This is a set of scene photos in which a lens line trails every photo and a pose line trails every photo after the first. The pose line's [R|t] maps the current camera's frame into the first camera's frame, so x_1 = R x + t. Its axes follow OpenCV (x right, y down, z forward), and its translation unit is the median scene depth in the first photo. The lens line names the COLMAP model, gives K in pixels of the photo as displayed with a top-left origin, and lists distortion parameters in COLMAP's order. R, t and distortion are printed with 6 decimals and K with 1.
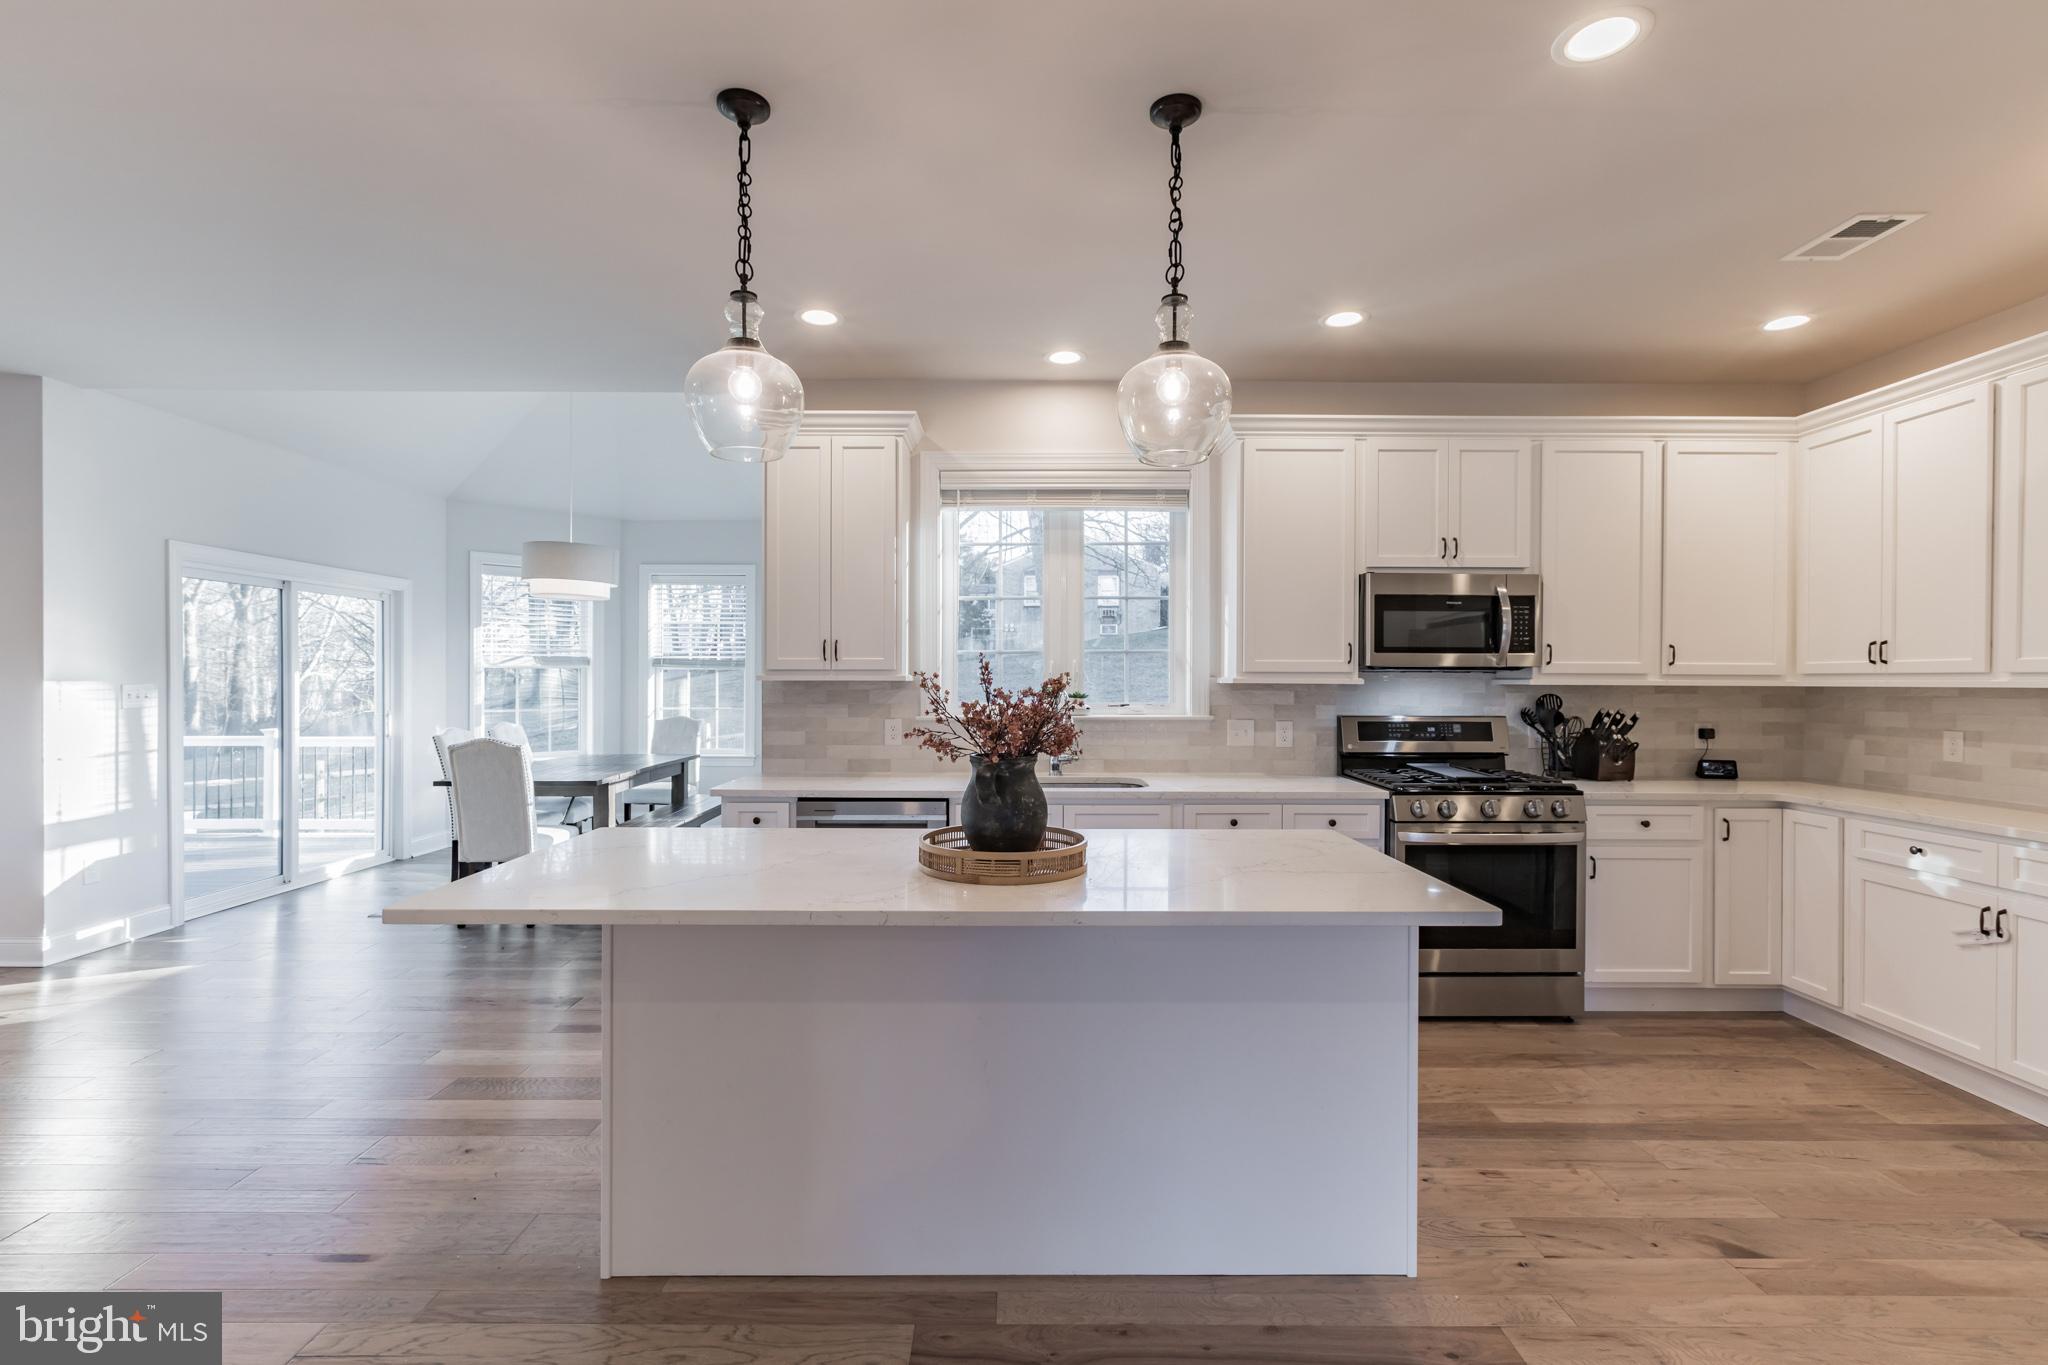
lens RADIAL K [[921.7, 0, 1029.9], [0, 921.7, 681.9], [0, 0, 1]] dist [-0.001521, 0.000000]
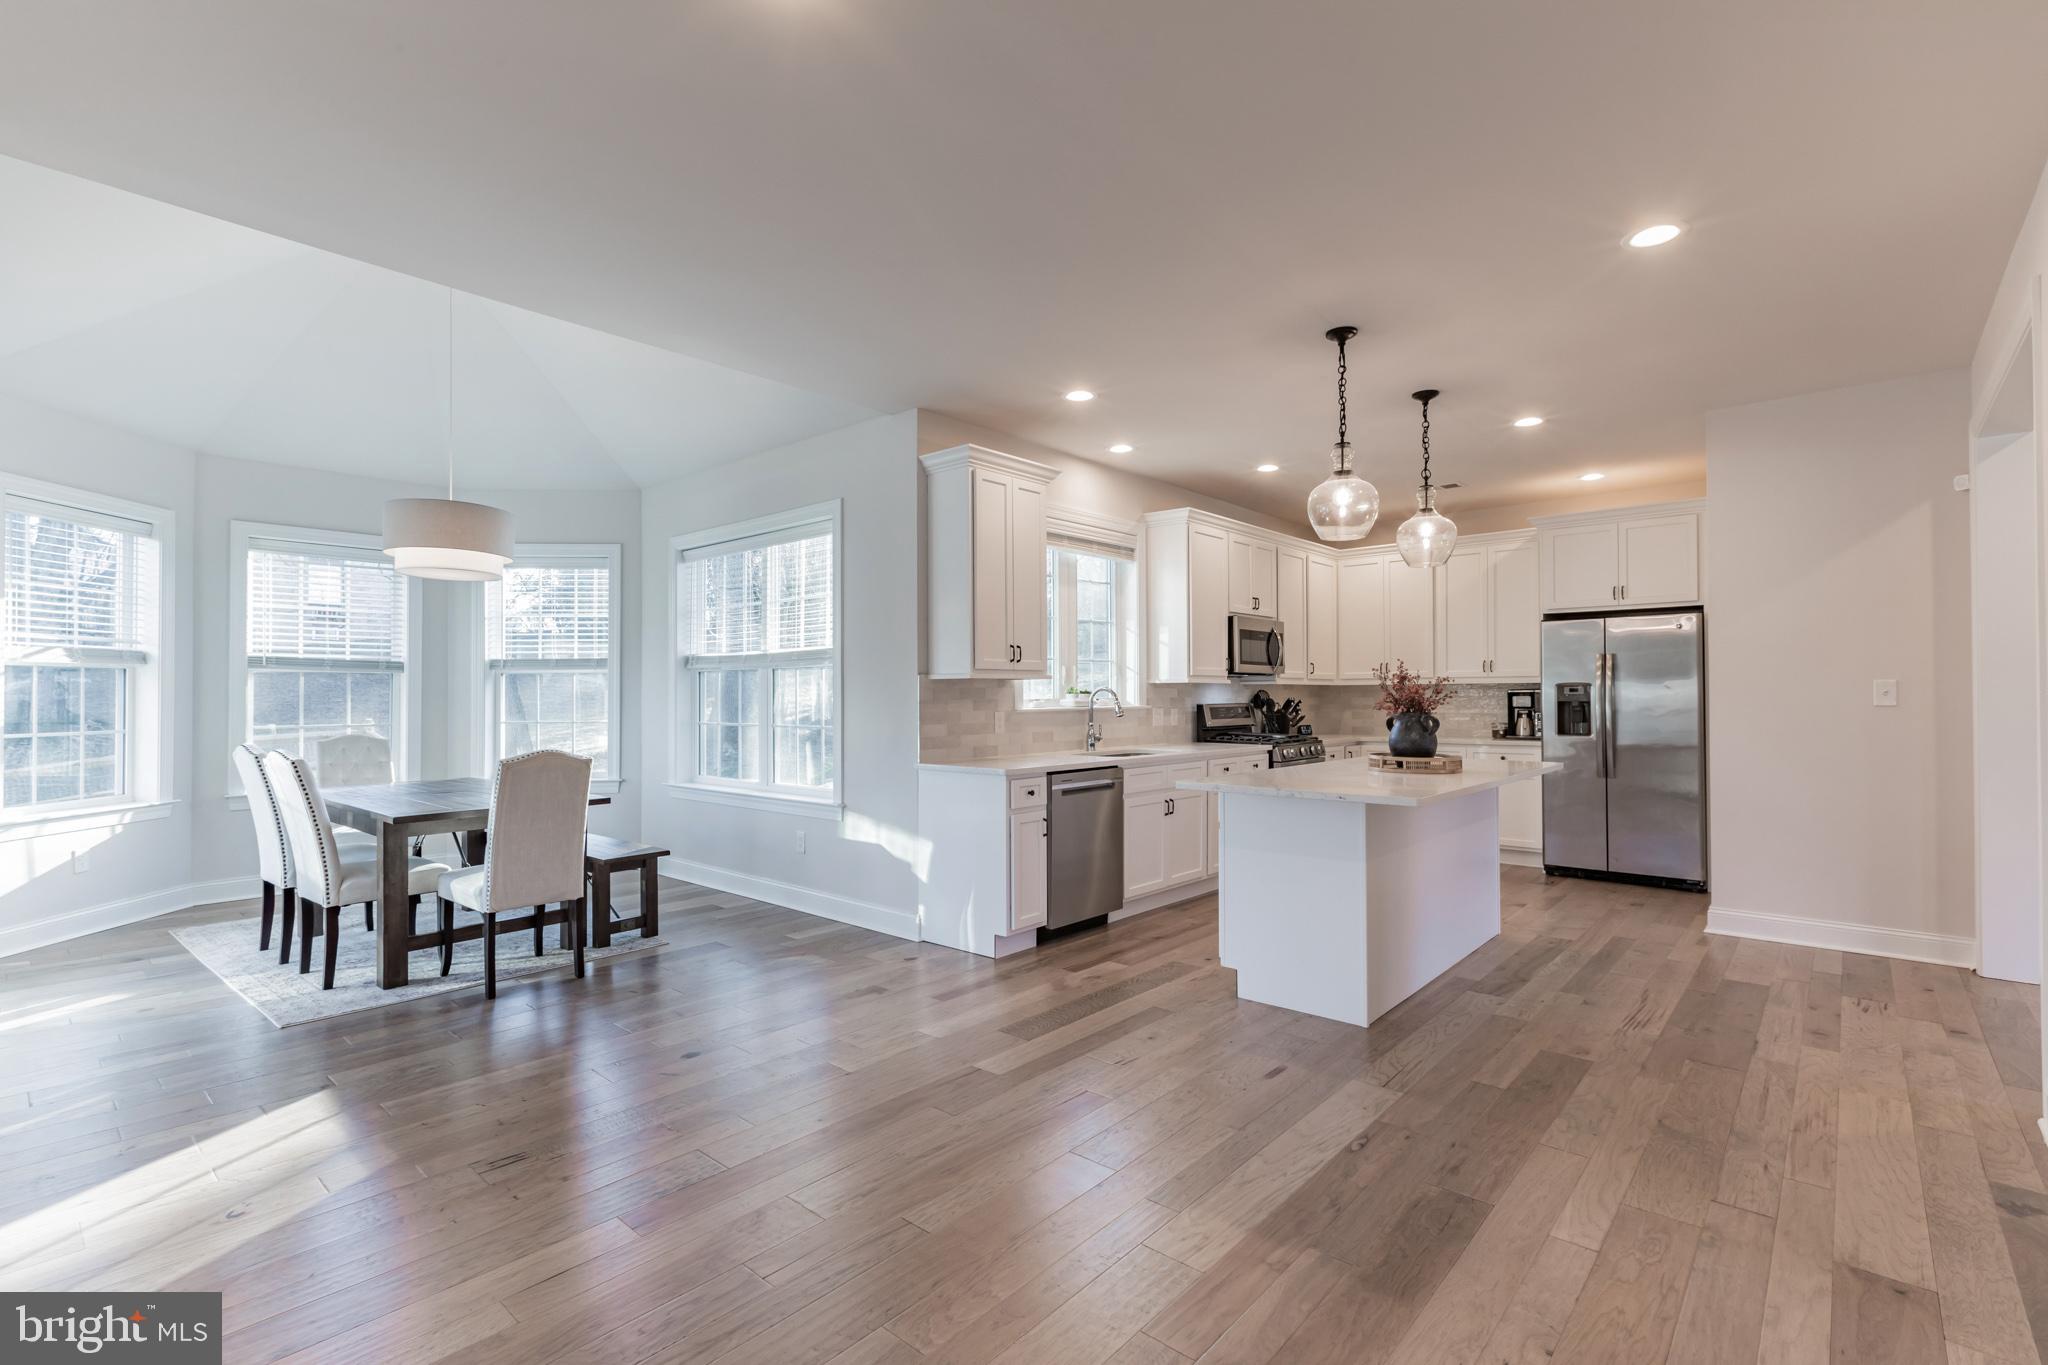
lens RADIAL K [[921.7, 0, 1042.4], [0, 921.7, 681.2], [0, 0, 1]] dist [-0.001521, 0.000000]
pose [[0.665338, 0.005233, 0.746524, -1.012578], [0.009832, 0.999827, -0.015772, 0.020123], [-0.746477, 0.017834, 0.665172, 0.154079]]
